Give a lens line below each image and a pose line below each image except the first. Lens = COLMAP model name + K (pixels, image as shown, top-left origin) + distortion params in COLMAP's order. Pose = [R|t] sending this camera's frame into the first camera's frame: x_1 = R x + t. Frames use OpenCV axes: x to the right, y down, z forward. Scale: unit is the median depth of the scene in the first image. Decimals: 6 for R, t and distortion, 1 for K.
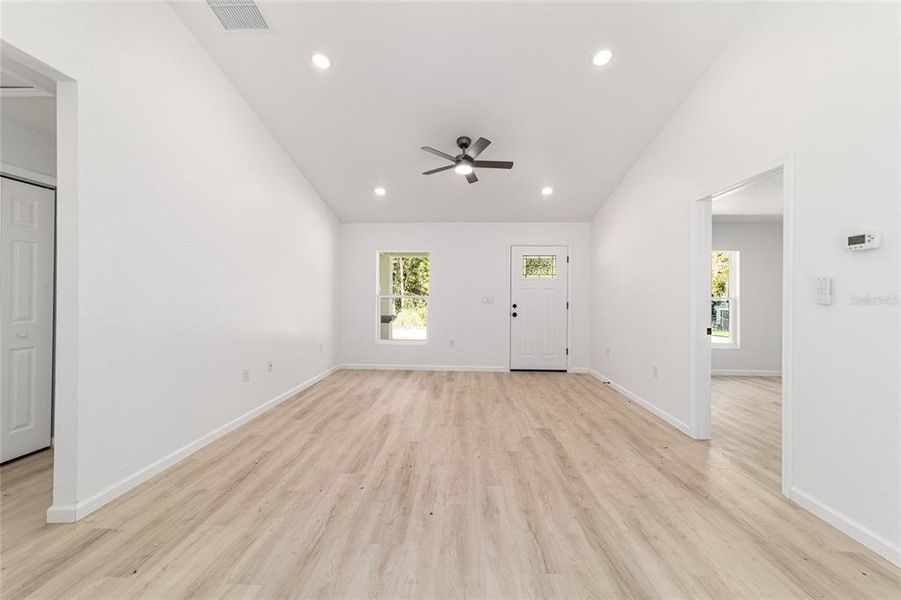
lens RADIAL K [[346.1, 0, 449.9], [0, 346.1, 298.7], [0, 0, 1]] dist [-0.019794, 0.008972]
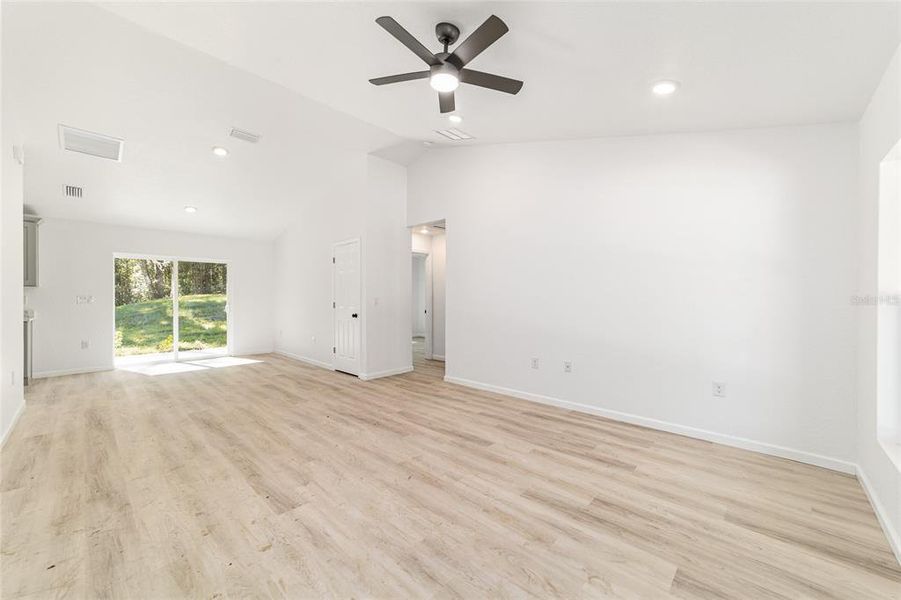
lens RADIAL K [[346.1, 0, 449.9], [0, 346.1, 298.7], [0, 0, 1]] dist [-0.019794, 0.008972]
pose [[-0.647966, -0.002917, -0.761664, 0.579749], [-0.009640, 0.999944, 0.004372, -0.008466], [0.761609, 0.010176, -0.647957, 1.681760]]
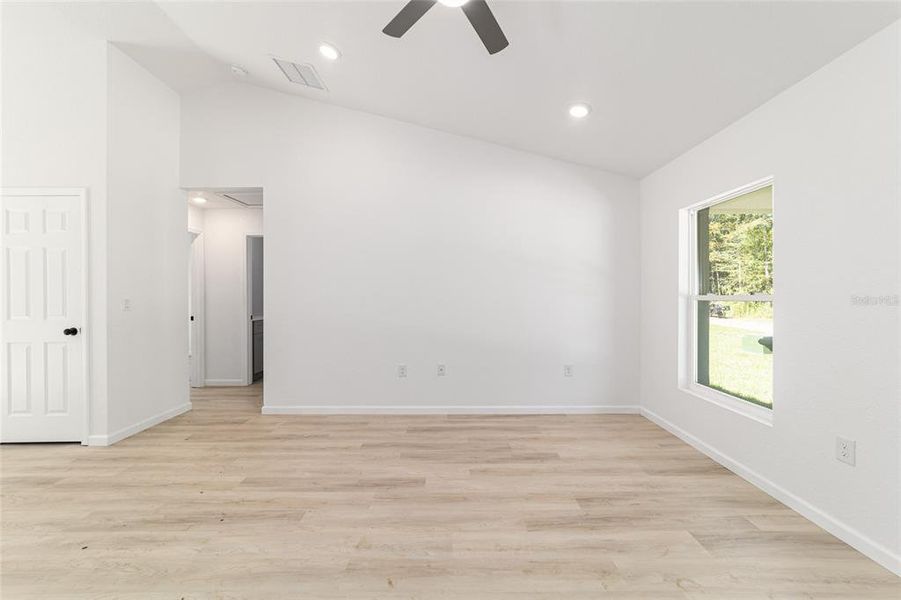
lens RADIAL K [[346.1, 0, 449.9], [0, 346.1, 298.7], [0, 0, 1]] dist [-0.019794, 0.008972]
pose [[0.042499, 0.000321, -0.999096, 0.536722], [-0.004210, 0.999991, 0.000142, -0.004834], [0.999088, 0.004200, 0.042500, 1.186161]]
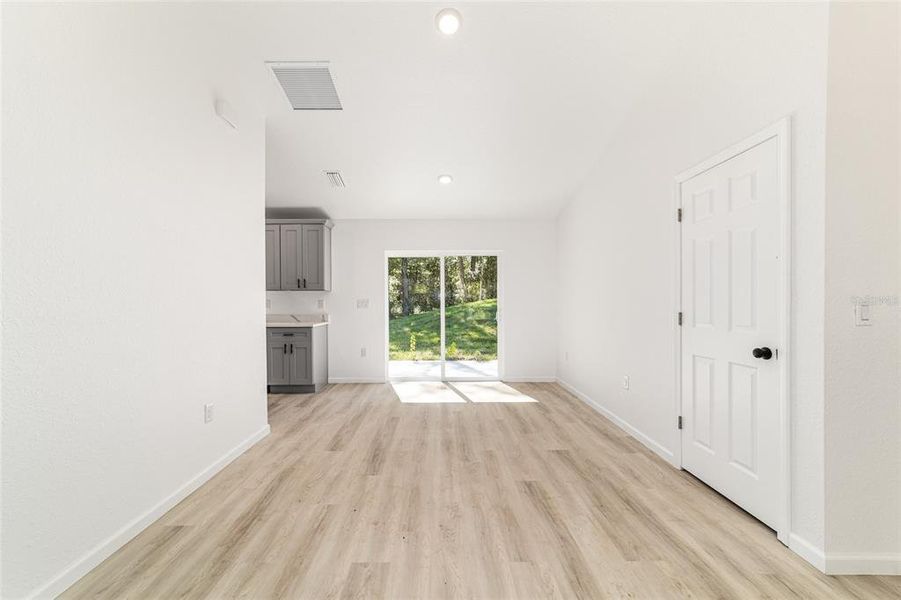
lens RADIAL K [[349.0, 0, 442.7], [0, 349.0, 302.9], [0, 0, 1]] dist [-0.000678, 0.003161]
pose [[-0.998514, -0.002104, -0.054450, 0.162235], [-0.002781, 0.999920, 0.012349, -0.004532], [0.054420, 0.012483, -0.998440, 0.782894]]
